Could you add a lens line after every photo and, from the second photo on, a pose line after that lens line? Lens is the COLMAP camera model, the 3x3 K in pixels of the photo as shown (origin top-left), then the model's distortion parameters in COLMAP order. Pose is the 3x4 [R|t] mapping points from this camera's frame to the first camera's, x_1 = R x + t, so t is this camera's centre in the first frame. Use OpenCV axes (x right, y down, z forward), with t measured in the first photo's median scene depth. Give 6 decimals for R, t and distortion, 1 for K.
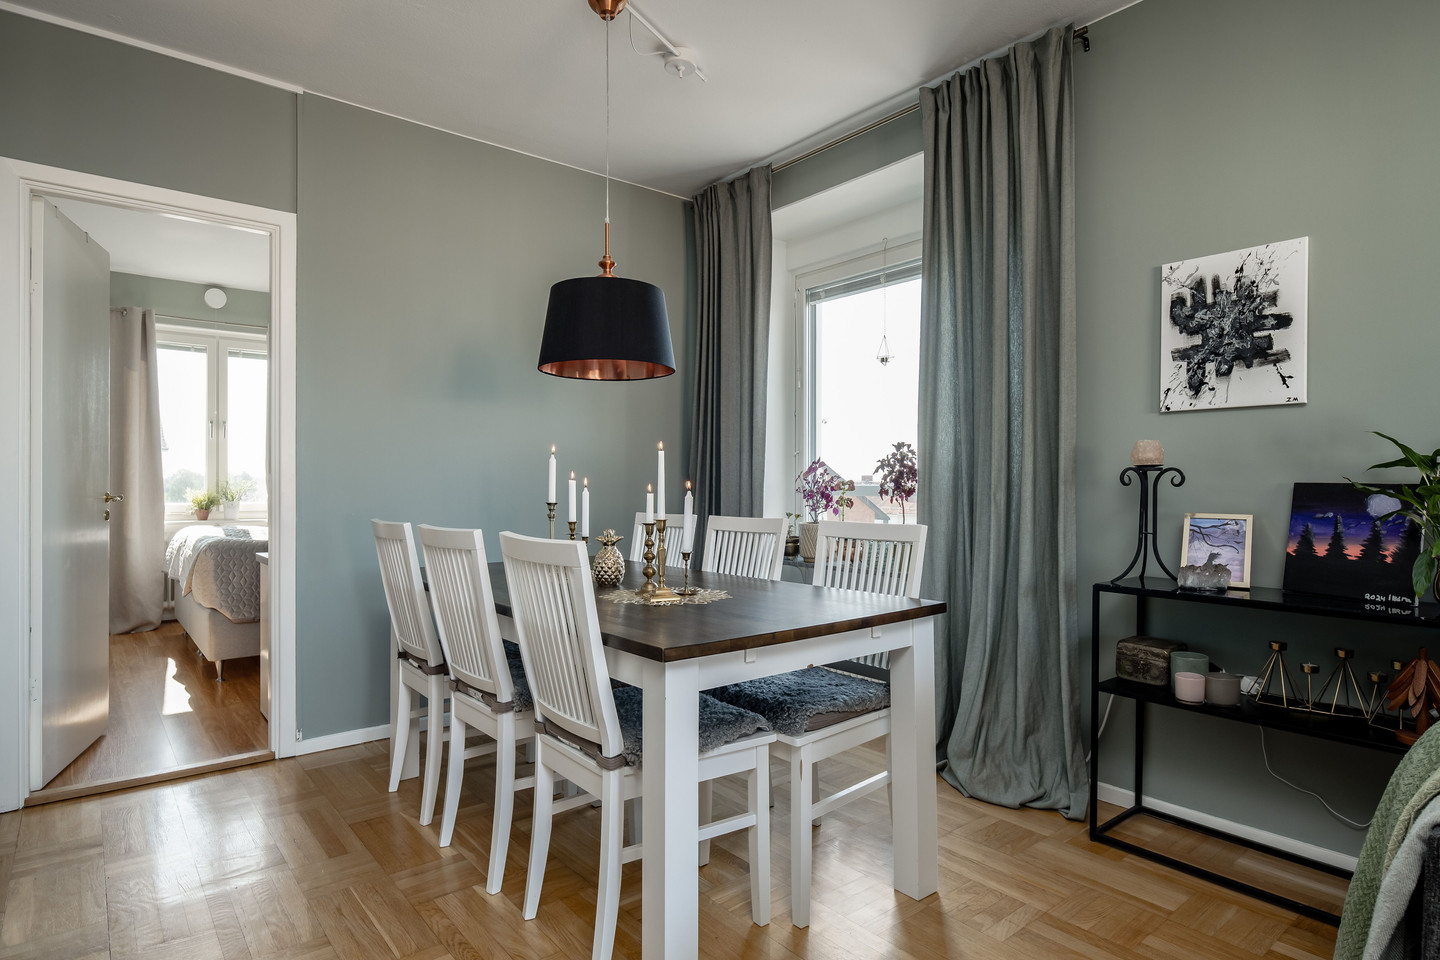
lens RADIAL K [[784.7, 0, 720.0], [0, 784.7, 480.0], [0, 0, 1]] dist [-0.003242, -0.000318]
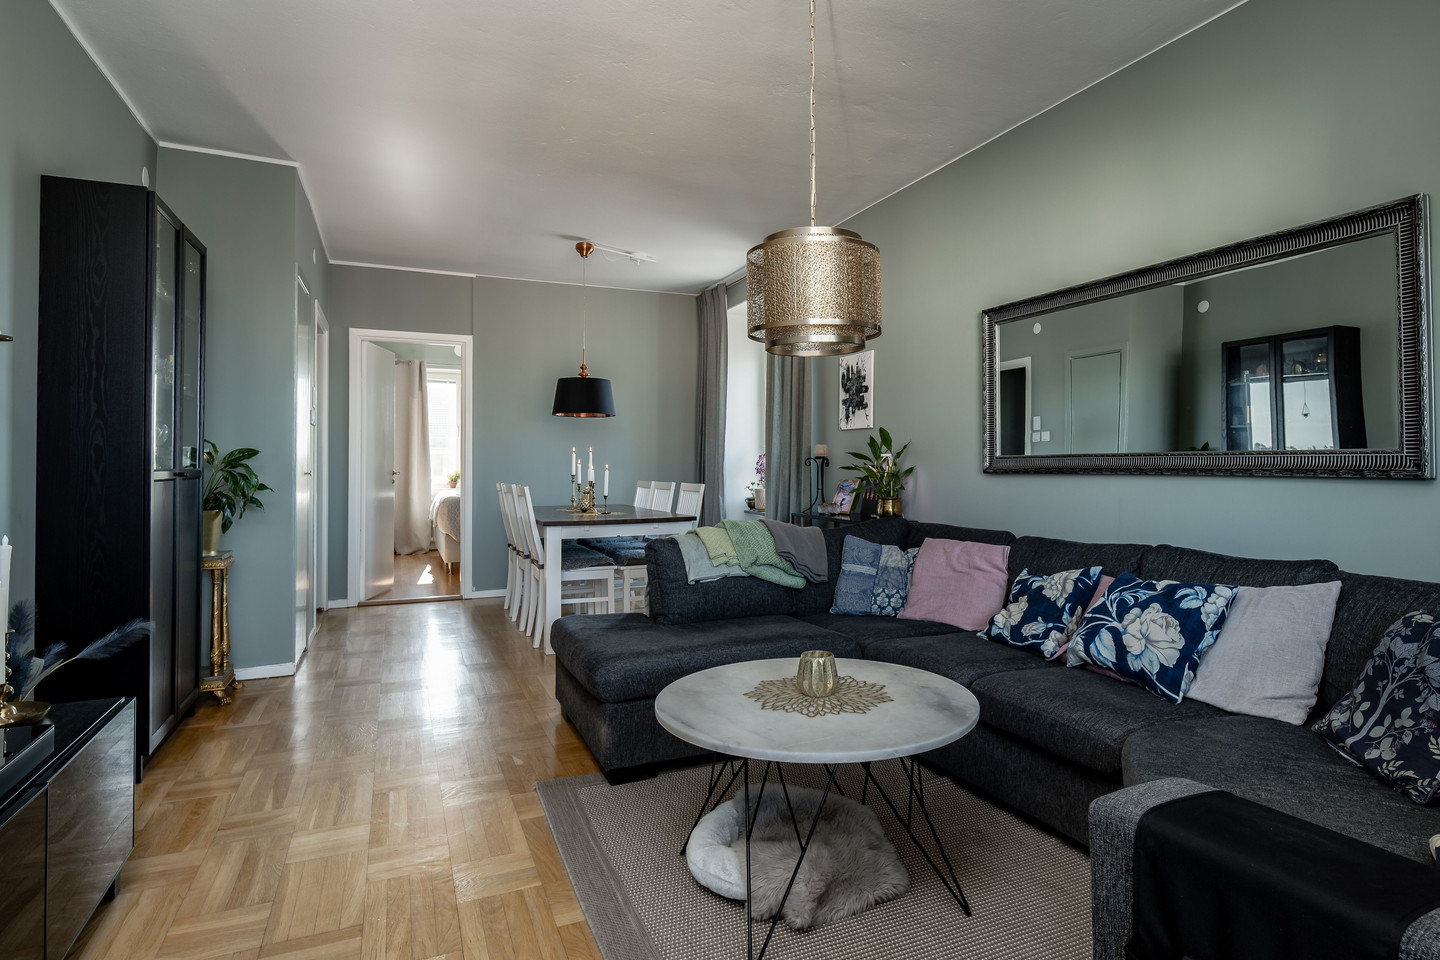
lens RADIAL K [[642.7, 0, 721.2], [0, 642.7, 447.4], [0, 0, 1]] dist [-0.000217, -0.000018]
pose [[0.977943, -0.008013, -0.208716, 0.621202], [0.003794, 0.999780, -0.020606, -0.008130], [0.208835, 0.019359, 0.977759, -0.710297]]
